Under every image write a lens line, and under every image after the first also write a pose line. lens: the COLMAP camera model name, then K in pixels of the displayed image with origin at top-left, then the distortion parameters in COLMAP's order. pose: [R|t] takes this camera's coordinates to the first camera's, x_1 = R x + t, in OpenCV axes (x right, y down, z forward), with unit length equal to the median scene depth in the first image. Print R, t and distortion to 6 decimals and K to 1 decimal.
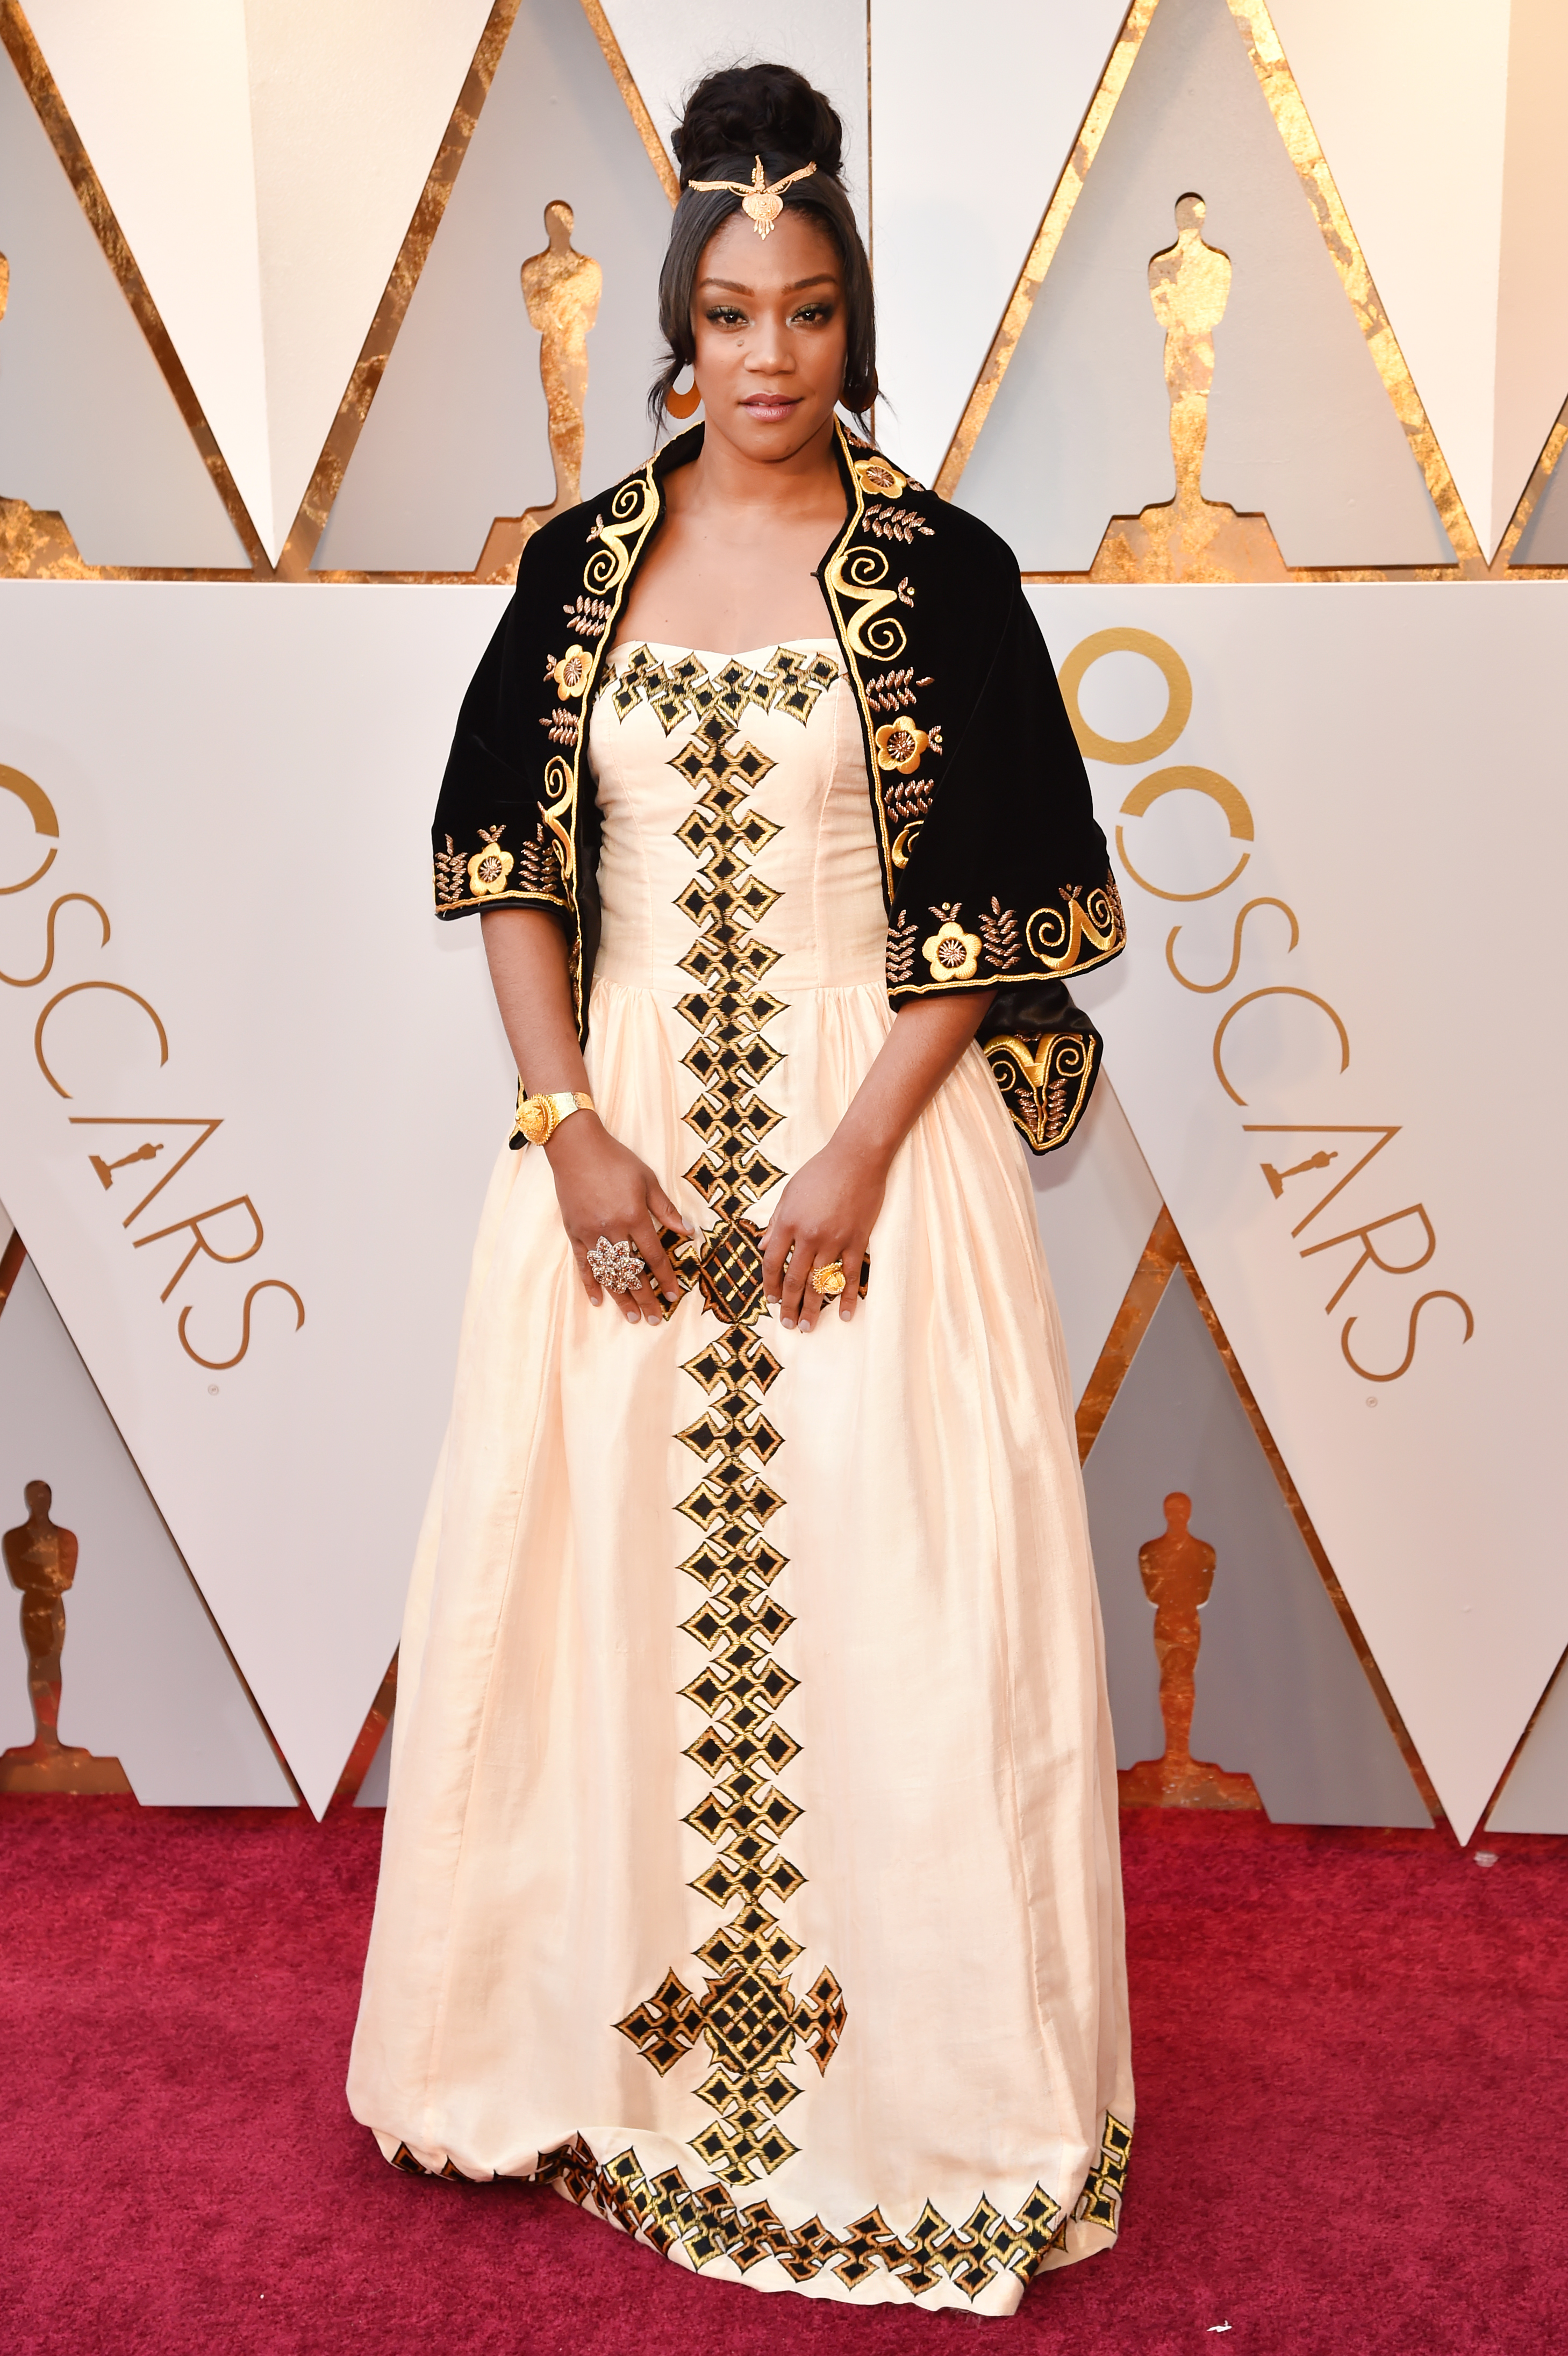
lens RADIAL K [[3900.6, 0, 825.5], [0, 3900.6, 1100.8], [0, 0, 1]] dist [0.316712, 0.000000]
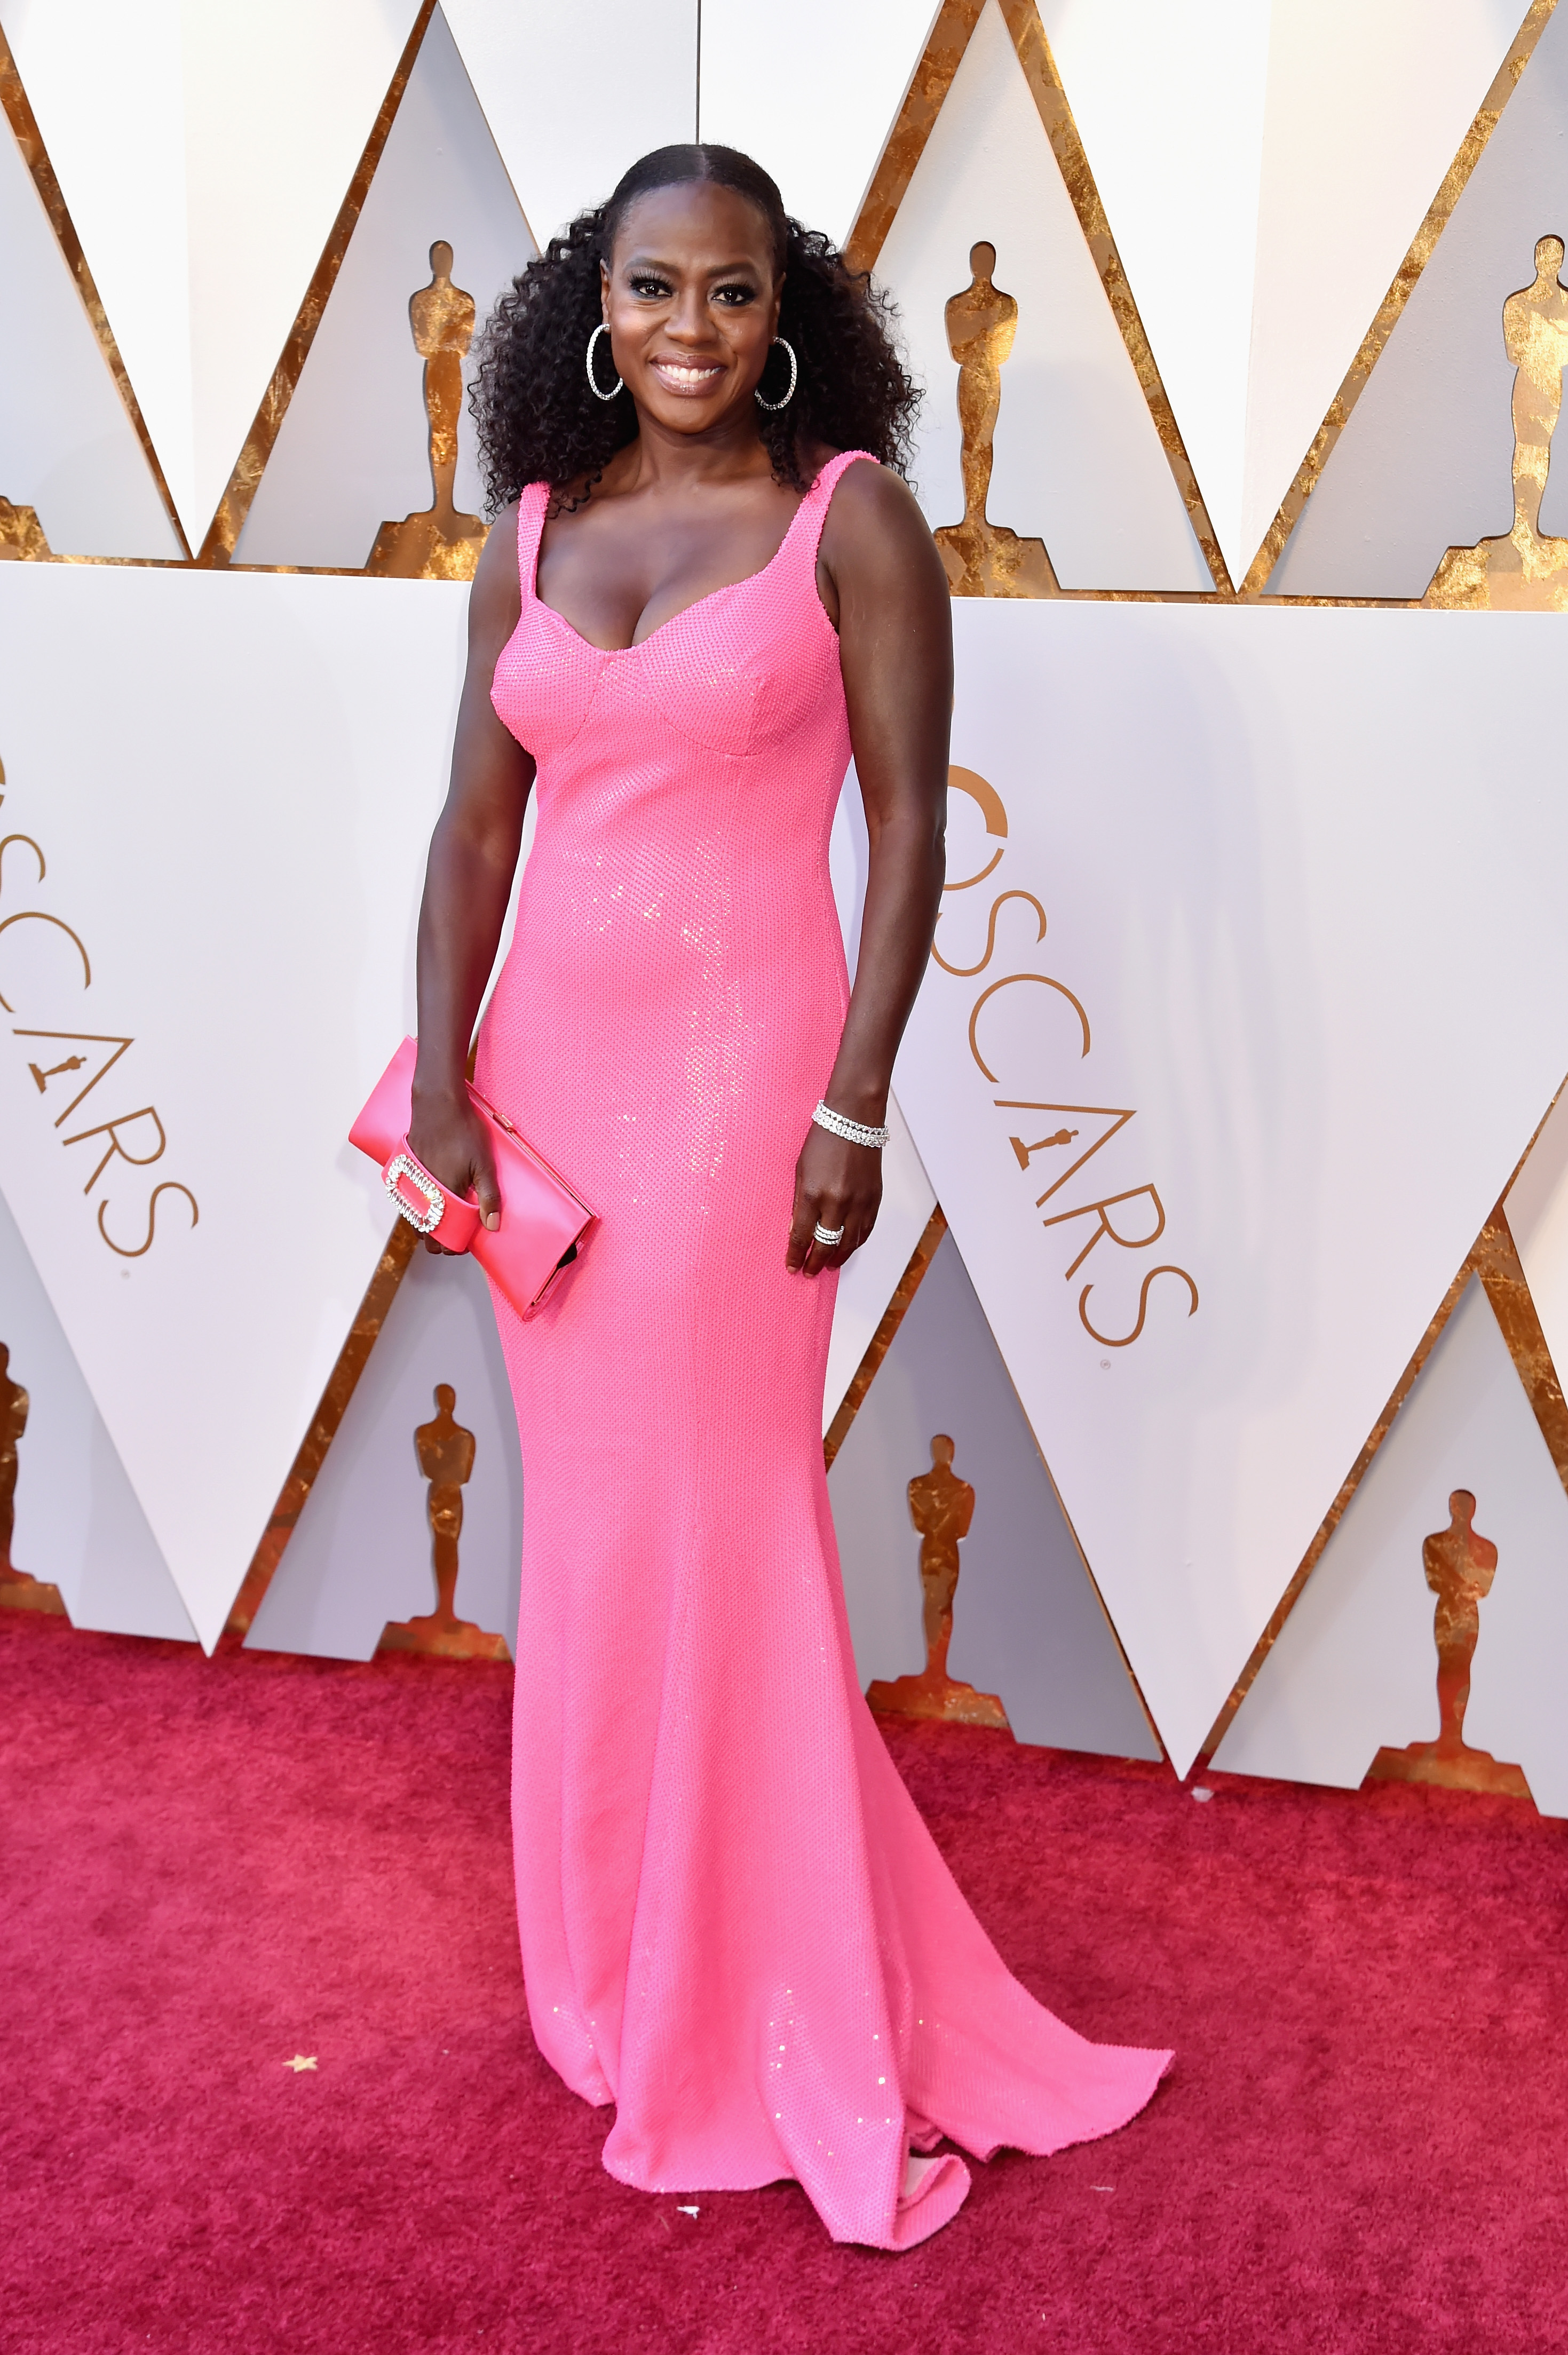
lens RADIAL K [[3735.6, 0, 810.5], [0, 3735.6, 1146.8], [0, 0, 1]] dist [0.275689, 0.000000]
pose [[0.967426, 0.067180, -0.244076, 0.303405], [-0.064340, 0.997736, 0.019597, 0.001814], [0.244840, -0.003254, 0.969558, -0.020383]]
